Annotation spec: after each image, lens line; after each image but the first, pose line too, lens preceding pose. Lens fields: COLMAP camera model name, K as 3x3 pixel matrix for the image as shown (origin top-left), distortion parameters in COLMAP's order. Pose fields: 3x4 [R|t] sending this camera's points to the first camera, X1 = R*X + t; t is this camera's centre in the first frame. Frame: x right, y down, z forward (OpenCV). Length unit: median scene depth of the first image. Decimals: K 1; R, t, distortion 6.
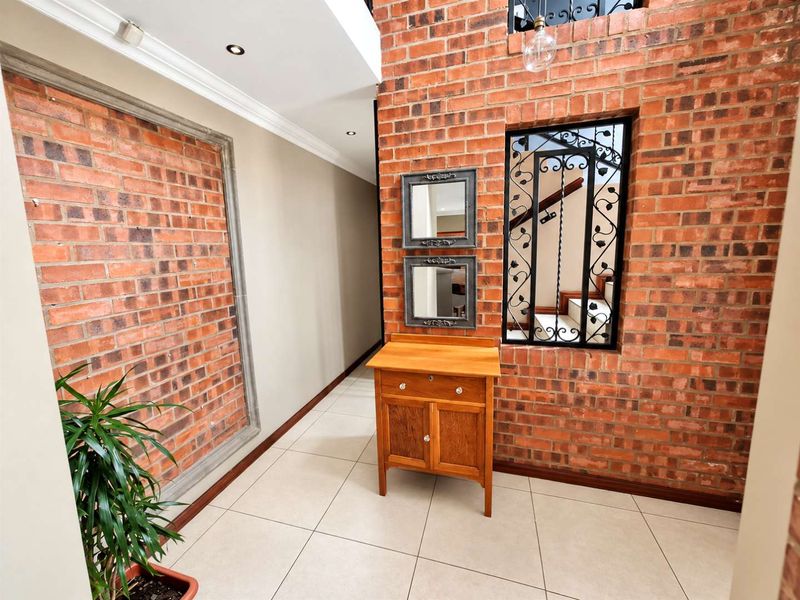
lens RADIAL K [[318.4, 0, 400.9], [0, 318.4, 295.7], [0, 0, 1]] dist [0.003277, 0.000539]
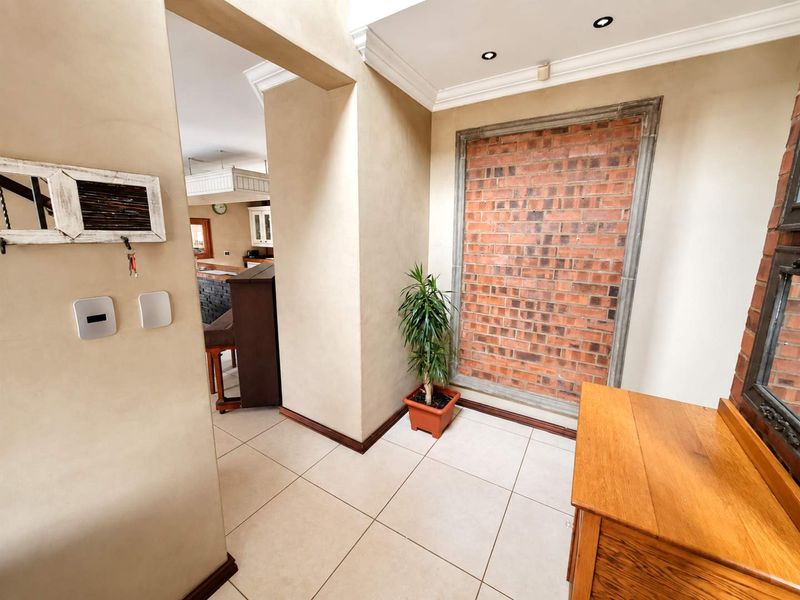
lens RADIAL K [[318.4, 0, 402.7], [0, 318.4, 297.2], [0, 0, 1]] dist [0.003277, 0.000539]
pose [[-0.285679, 0.211883, -0.934608, 0.705278], [-0.150161, 0.953308, 0.262022, -0.114381], [0.946488, 0.215196, -0.240524, 0.777074]]
